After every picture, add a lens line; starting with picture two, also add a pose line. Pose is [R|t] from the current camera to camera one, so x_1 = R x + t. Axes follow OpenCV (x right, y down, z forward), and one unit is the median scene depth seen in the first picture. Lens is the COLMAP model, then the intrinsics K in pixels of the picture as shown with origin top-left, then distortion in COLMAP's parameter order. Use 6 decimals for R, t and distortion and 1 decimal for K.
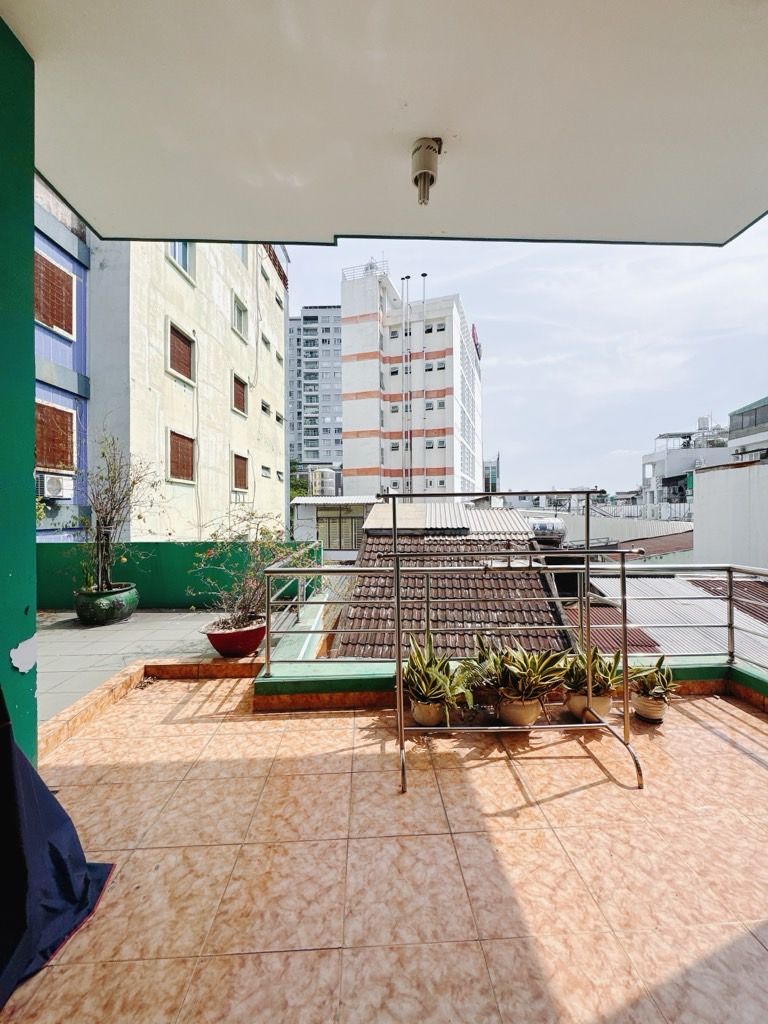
lens RADIAL K [[407.8, 0, 384.0], [0, 407.8, 512.0], [0, 0, 1]] dist [-0.001944, -0.000205]
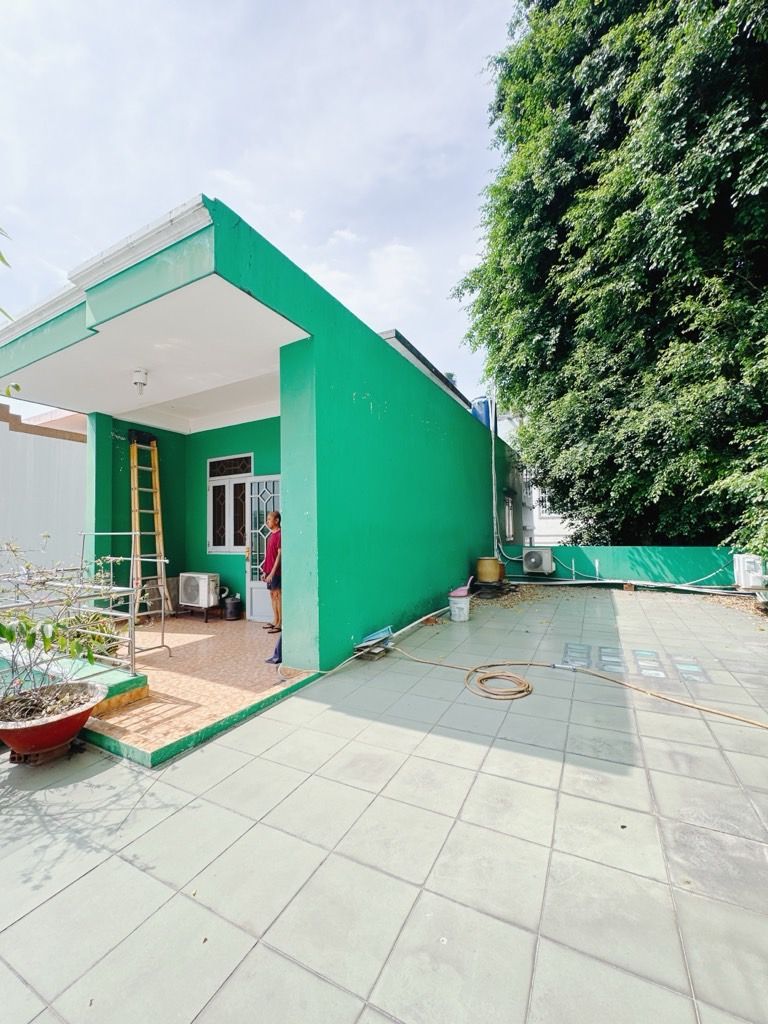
lens RADIAL K [[407.8, 0, 384.0], [0, 407.8, 512.0], [0, 0, 1]] dist [-0.001944, -0.000205]
pose [[-0.862013, 0.055555, 0.503833, -2.596046], [0.028165, 0.997690, -0.061823, 0.007137], [-0.506103, -0.039102, -0.861586, 2.771447]]
